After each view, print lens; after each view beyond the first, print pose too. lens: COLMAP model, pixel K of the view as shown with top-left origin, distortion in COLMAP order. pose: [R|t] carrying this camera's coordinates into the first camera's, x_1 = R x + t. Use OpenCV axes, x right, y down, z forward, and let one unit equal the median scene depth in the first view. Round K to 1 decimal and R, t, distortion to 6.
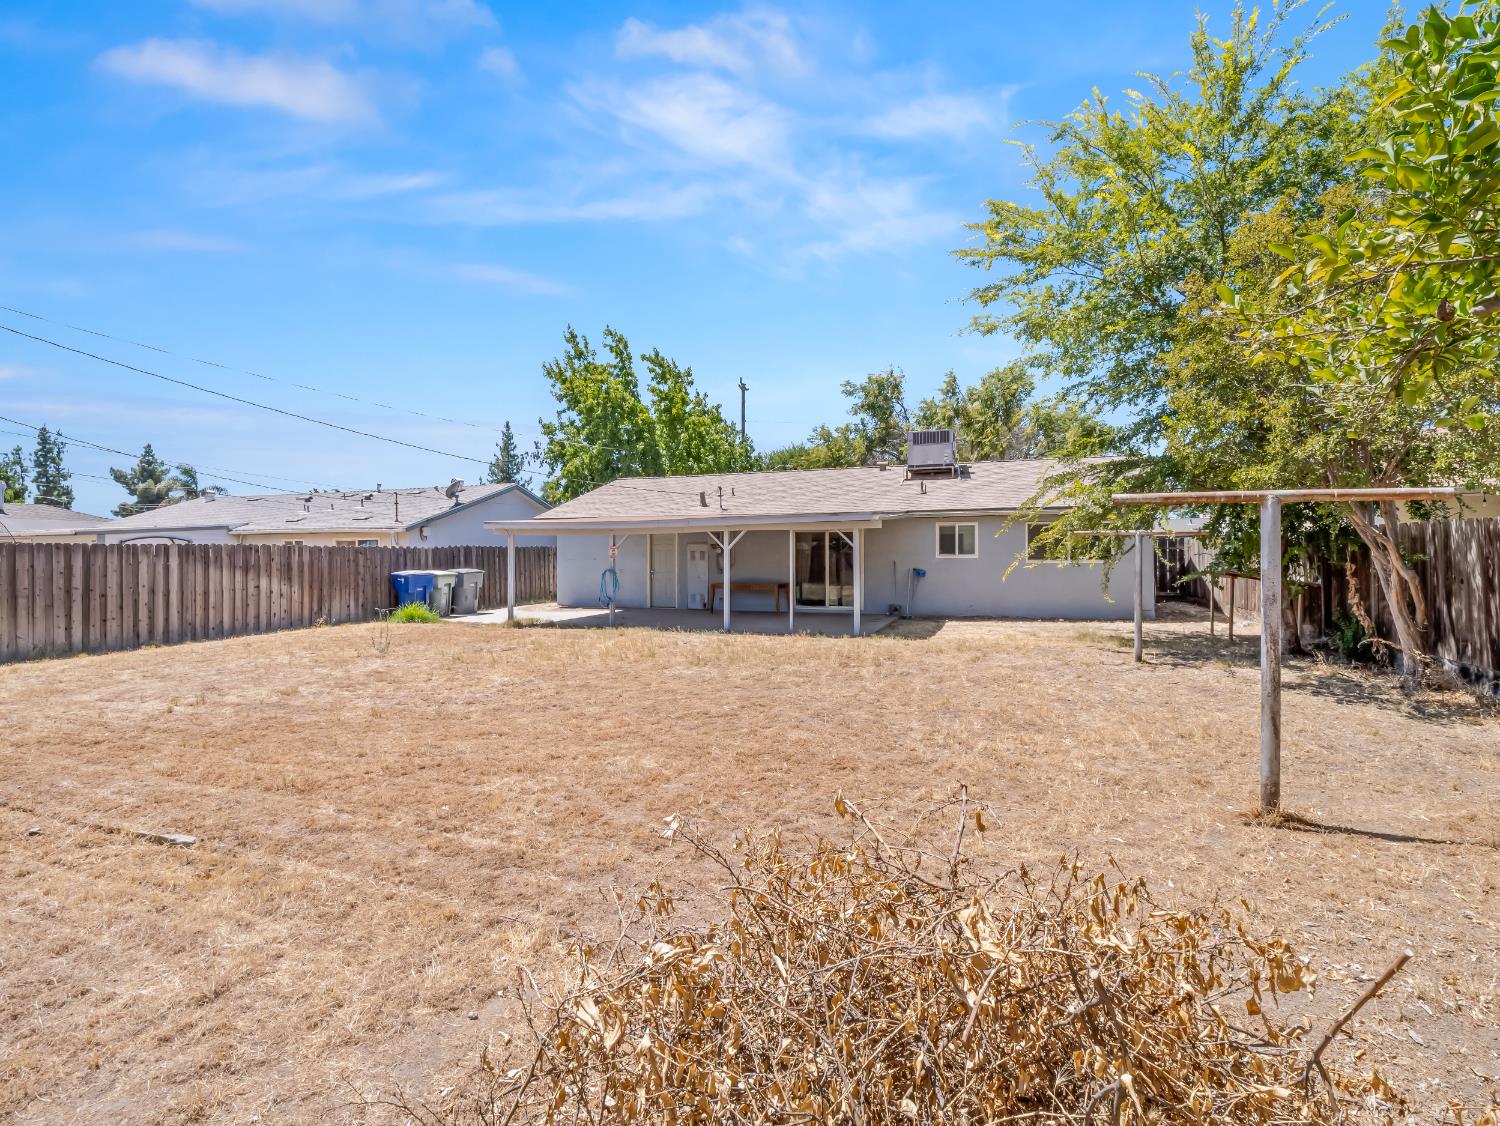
lens RADIAL K [[730.7, 0, 754.8], [0, 730.7, 546.8], [0, 0, 1]] dist [-0.011282, -0.001001]
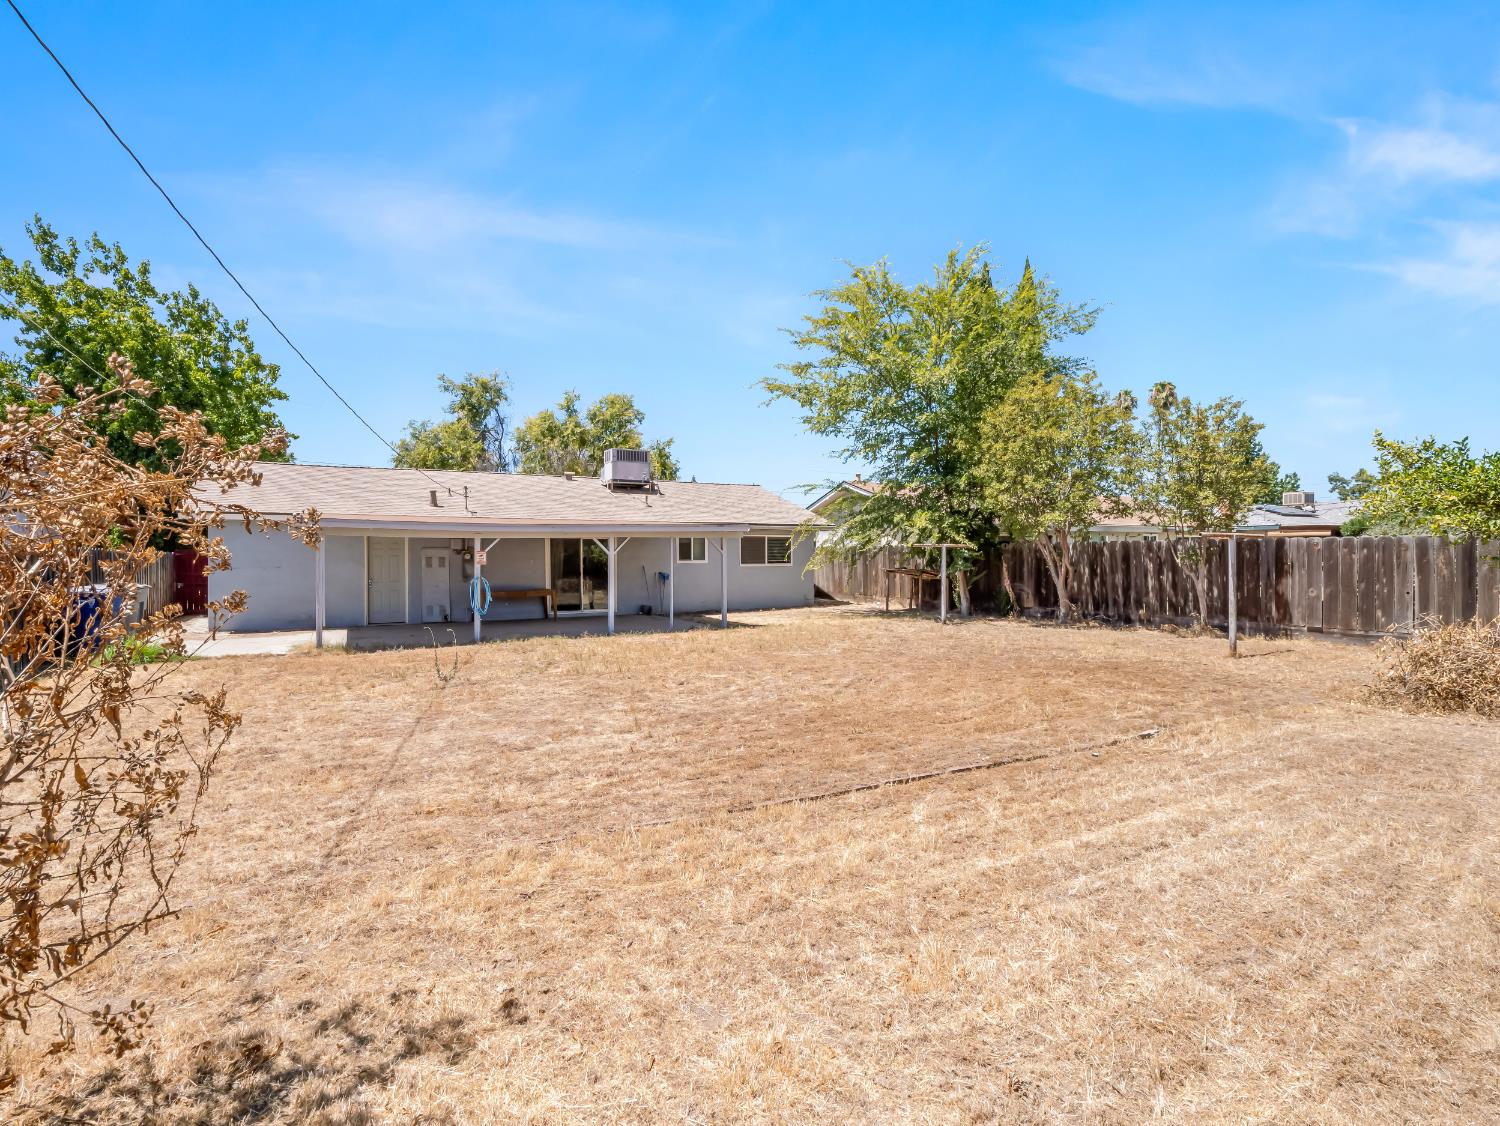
lens RADIAL K [[767.0, 0, 758.7], [0, 767.0, 558.8], [0, 0, 1]] dist [-0.005244, -0.001880]
pose [[0.657853, 0.001197, 0.753145, -0.557661], [-0.003794, 0.999991, 0.001725, 0.004853], [-0.753136, -0.003993, 0.657852, 0.083923]]
